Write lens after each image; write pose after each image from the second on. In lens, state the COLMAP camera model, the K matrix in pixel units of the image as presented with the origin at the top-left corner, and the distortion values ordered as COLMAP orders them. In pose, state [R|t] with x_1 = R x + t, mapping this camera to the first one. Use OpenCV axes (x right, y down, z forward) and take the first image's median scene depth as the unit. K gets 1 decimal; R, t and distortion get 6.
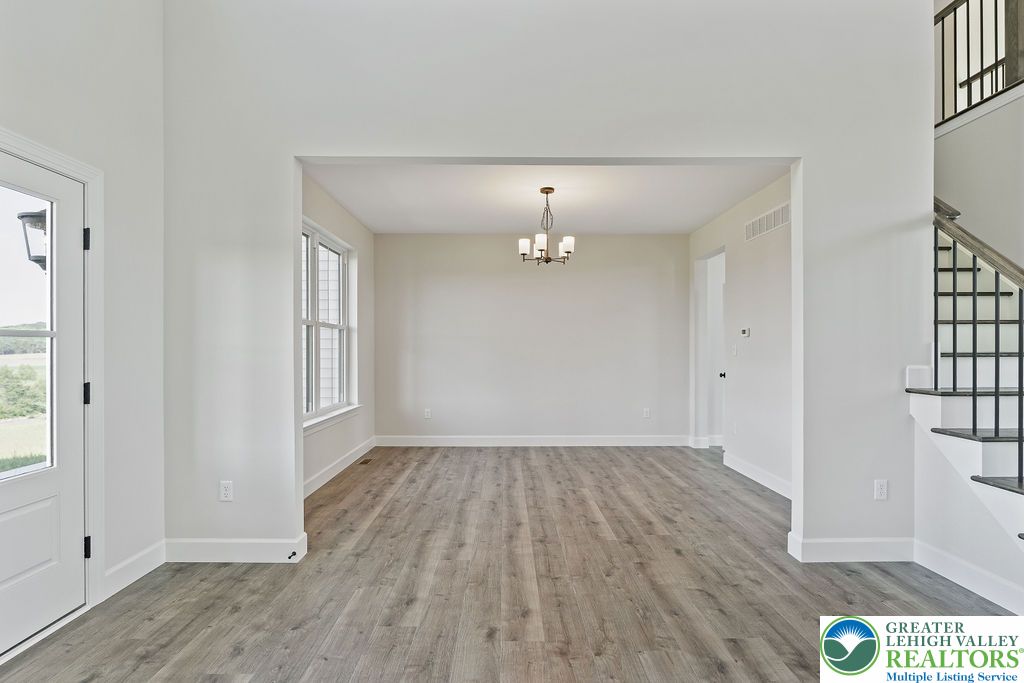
lens RADIAL K [[482.0, 0, 506.7], [0, 482.0, 346.2], [0, 0, 1]] dist [-0.002232, 0.000888]
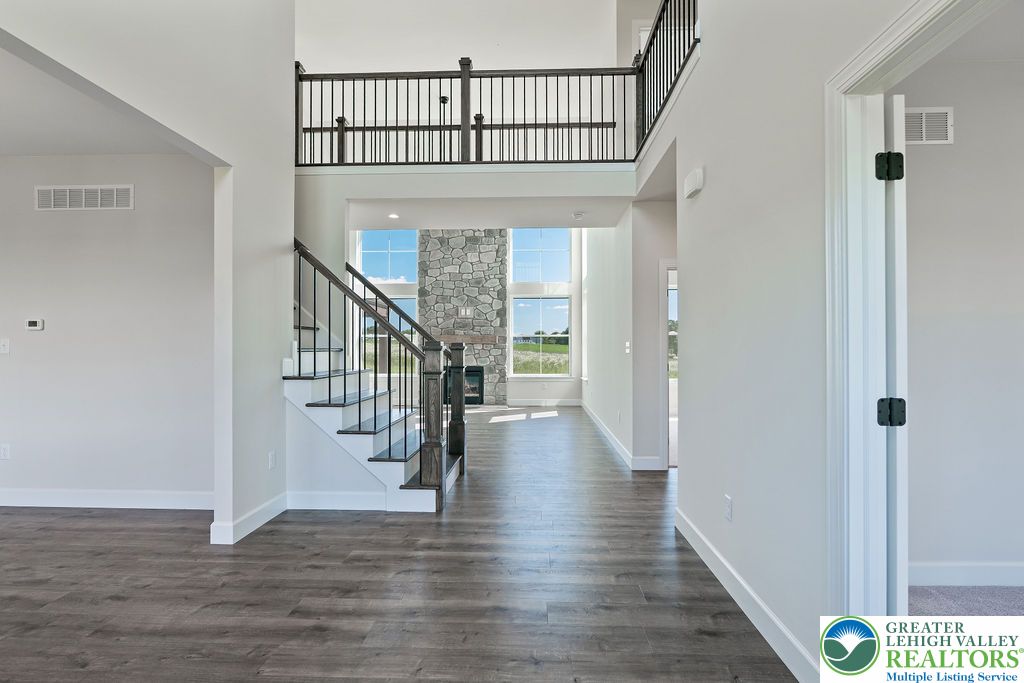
lens RADIAL K [[482.0, 0, 504.2], [0, 482.0, 344.1], [0, 0, 1]] dist [-0.002232, 0.000888]
pose [[0.091037, 0.006356, 0.995827, -0.403283], [-0.005247, 0.999969, -0.005903, 0.007282], [-0.995834, -0.004688, 0.091067, 0.304504]]
